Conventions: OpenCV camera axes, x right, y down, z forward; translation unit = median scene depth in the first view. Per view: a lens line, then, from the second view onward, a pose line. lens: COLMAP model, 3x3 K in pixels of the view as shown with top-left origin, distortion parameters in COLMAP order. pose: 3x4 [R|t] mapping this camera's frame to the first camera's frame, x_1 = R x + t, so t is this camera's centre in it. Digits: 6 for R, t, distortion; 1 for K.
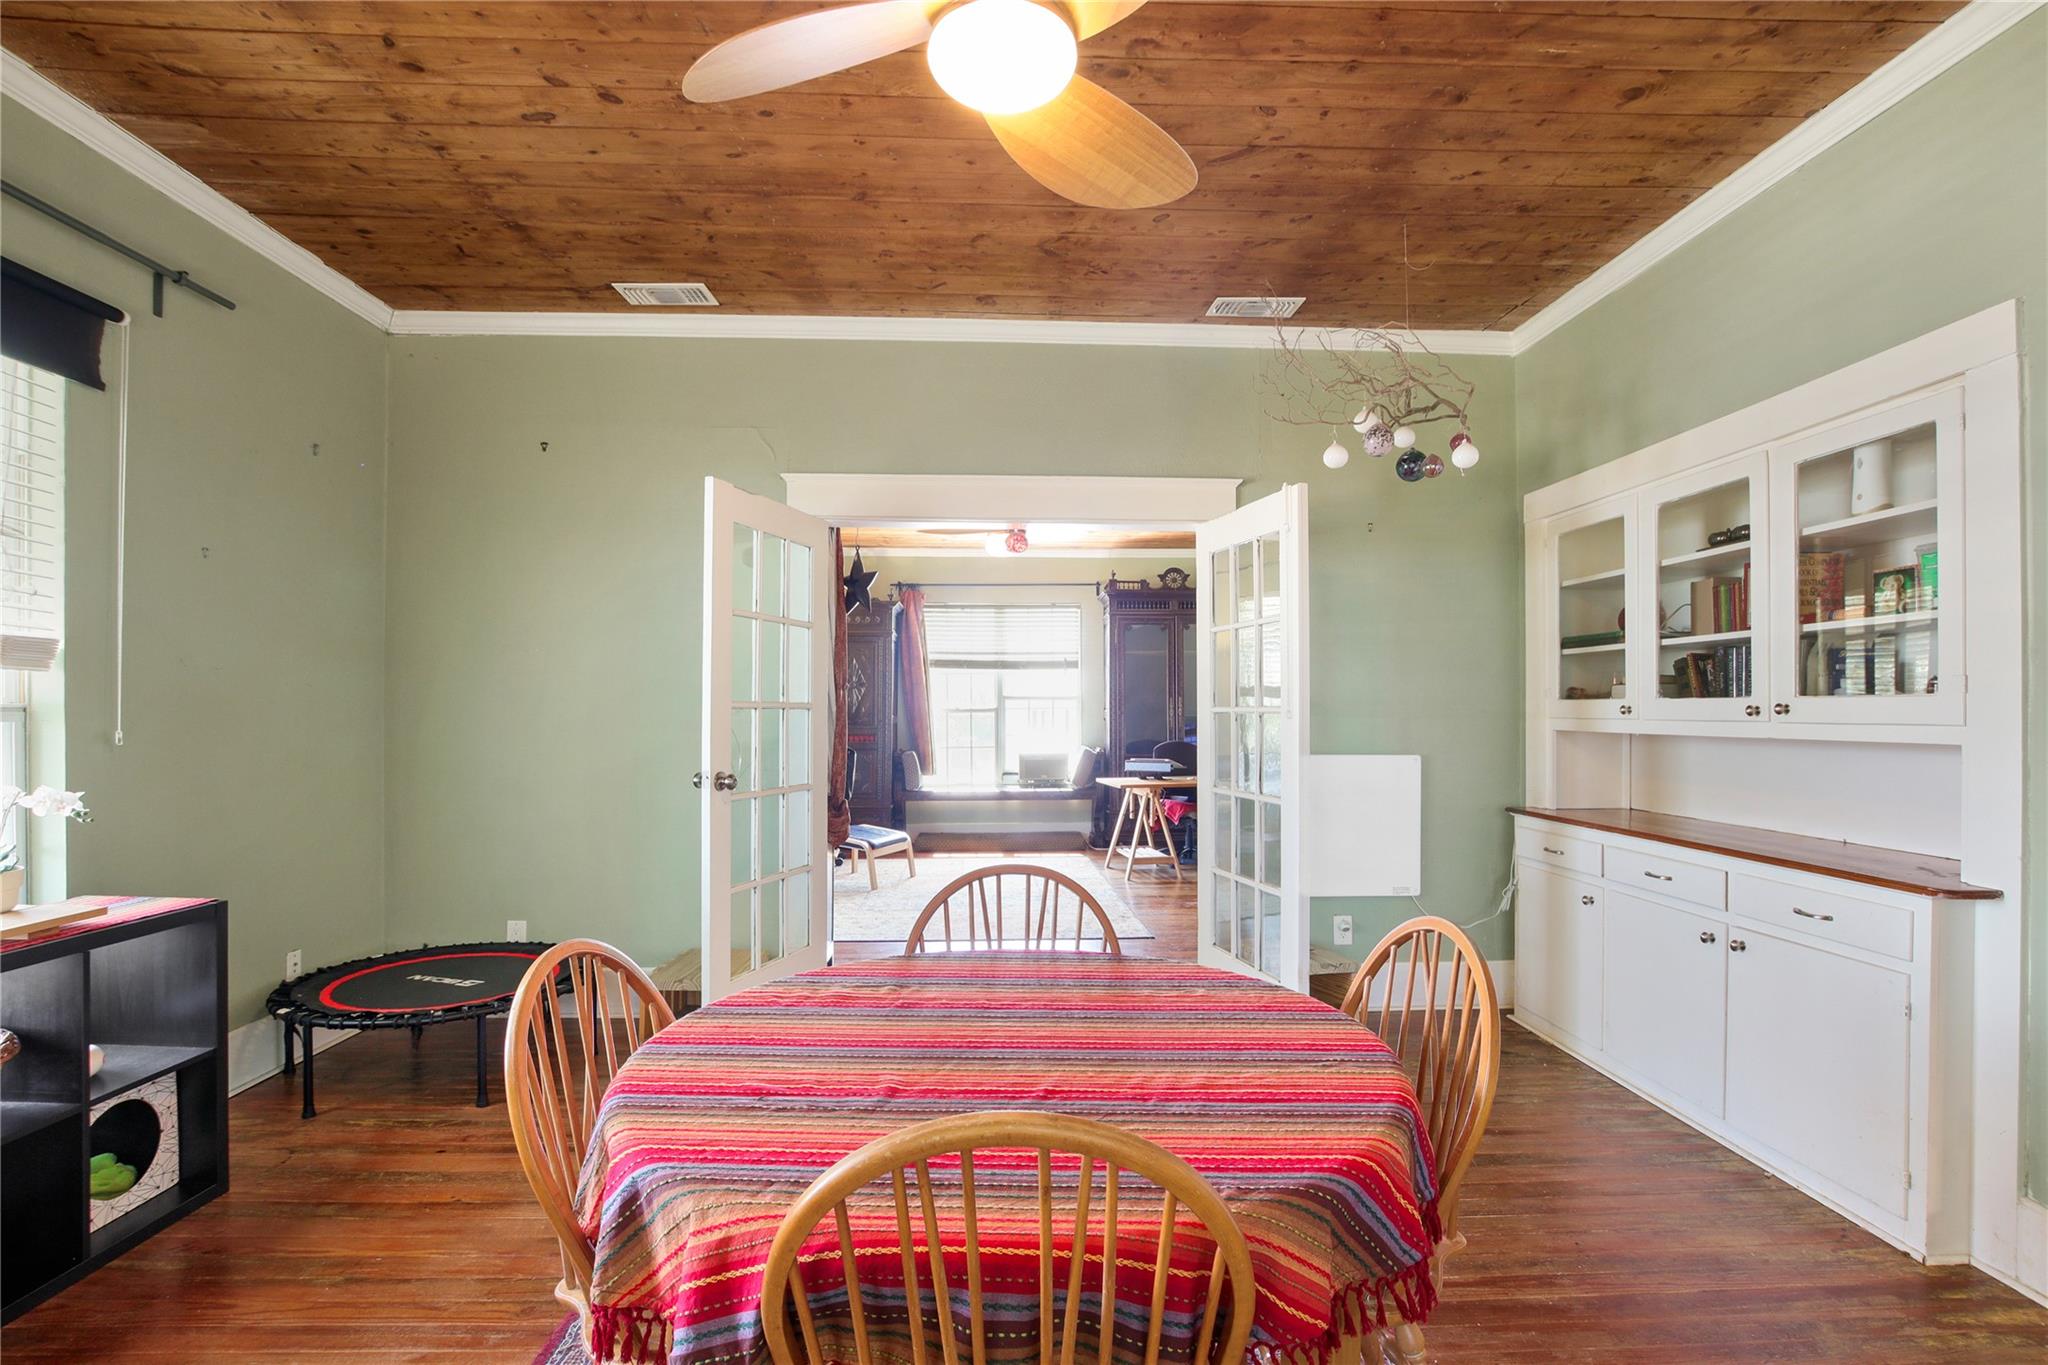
lens RADIAL K [[973.2, 0, 1028.3], [0, 973.2, 695.7], [0, 0, 1]] dist [-0.029690, 0.004500]
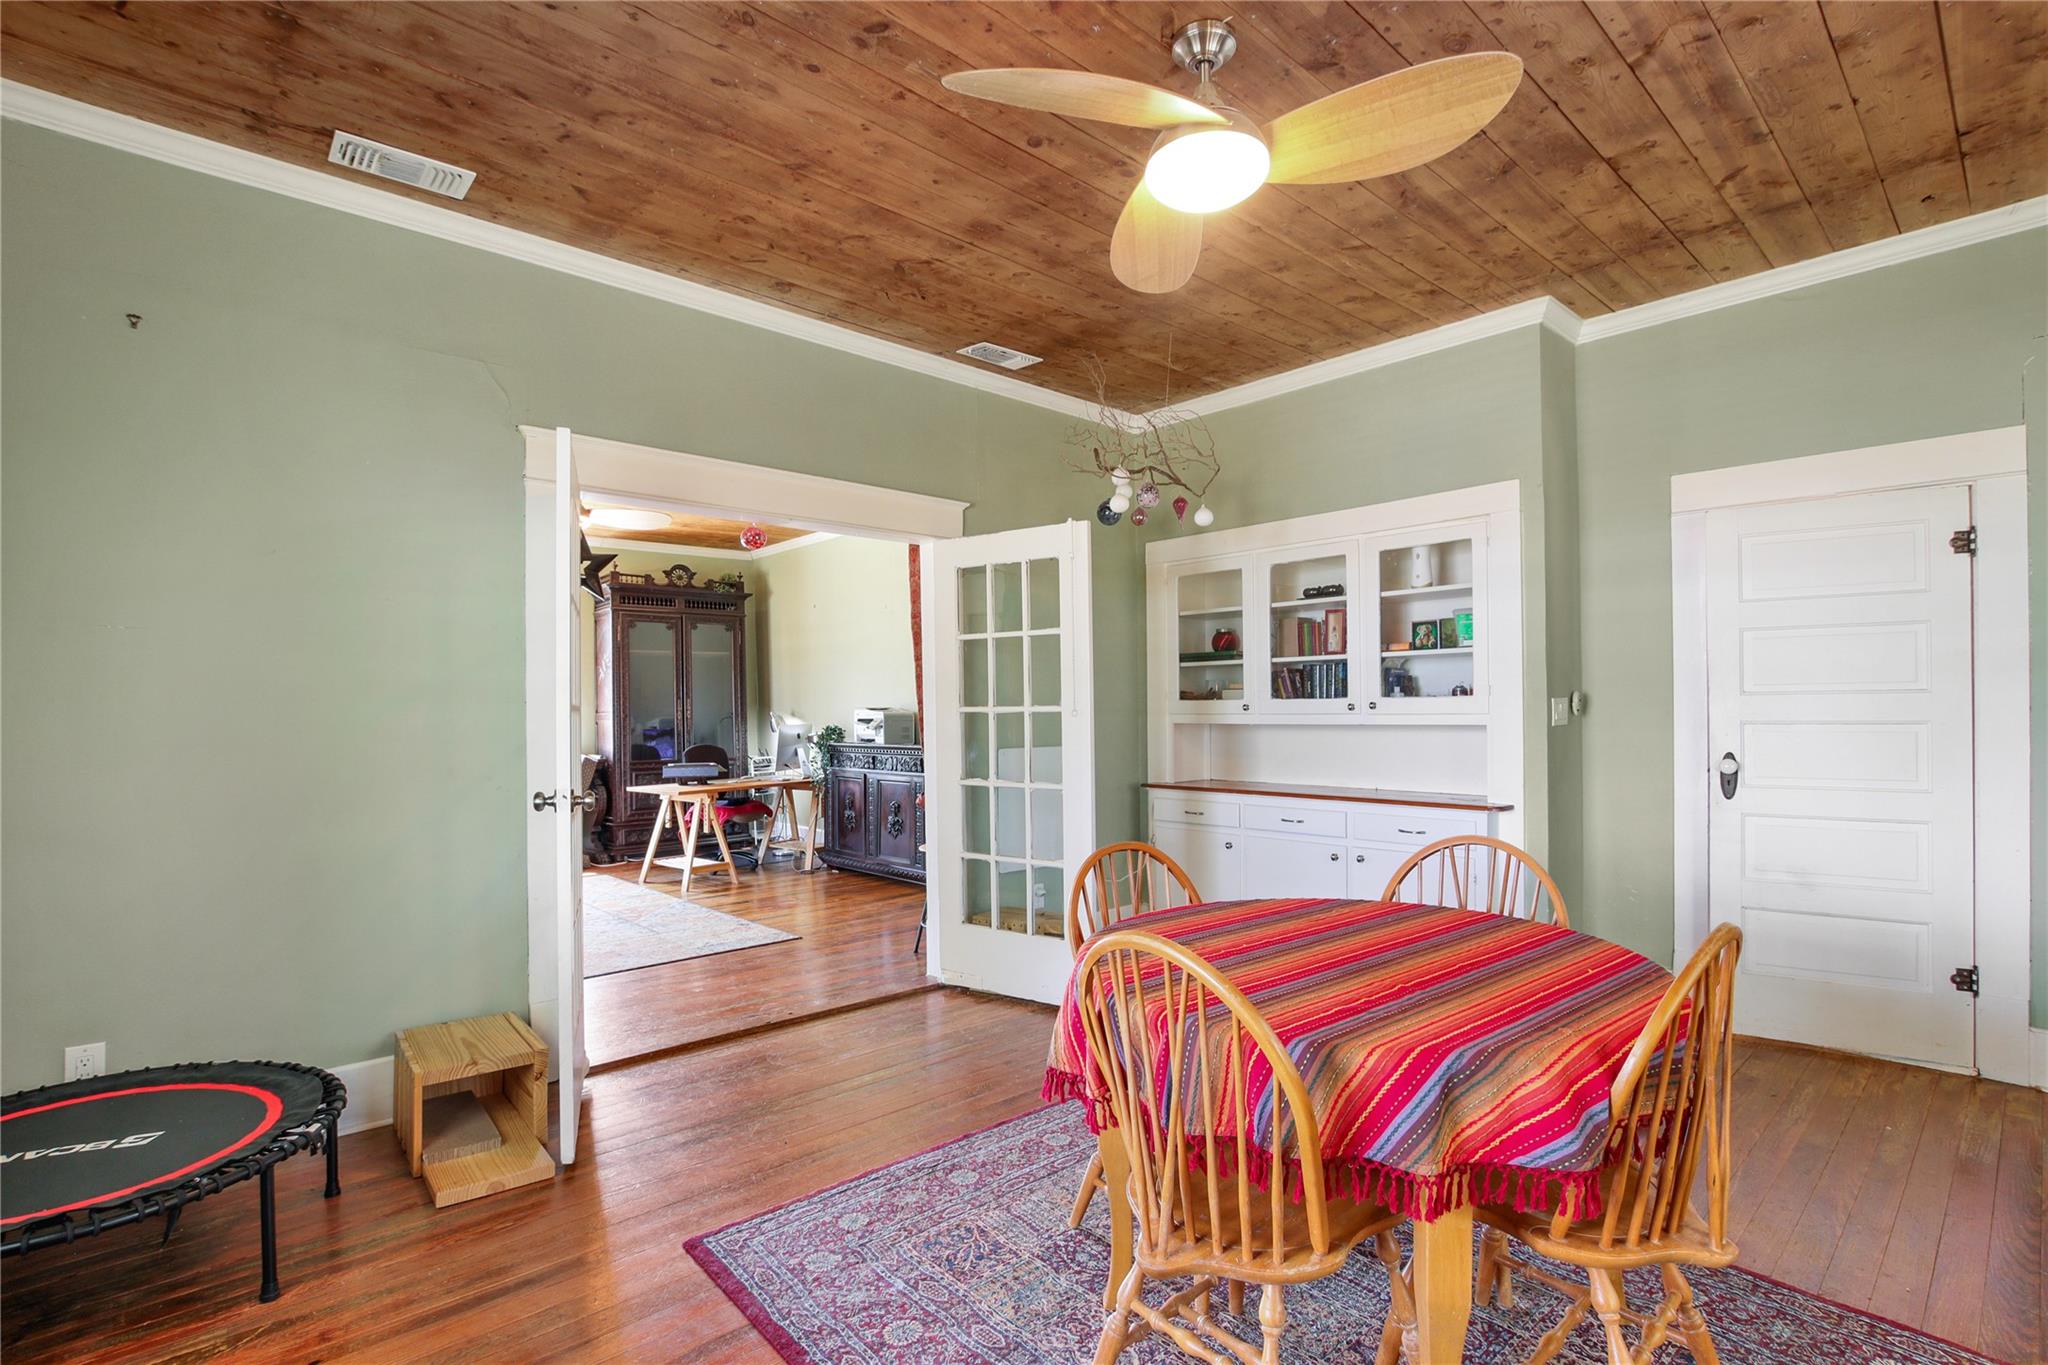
lens RADIAL K [[973.2, 0, 1041.1], [0, 973.2, 692.1], [0, 0, 1]] dist [-0.029690, 0.004500]
pose [[0.757396, 0.004220, 0.652942, -0.522073], [0.000072, 0.999979, -0.006545, 0.001741], [-0.652956, 0.005004, 0.757379, 0.115452]]
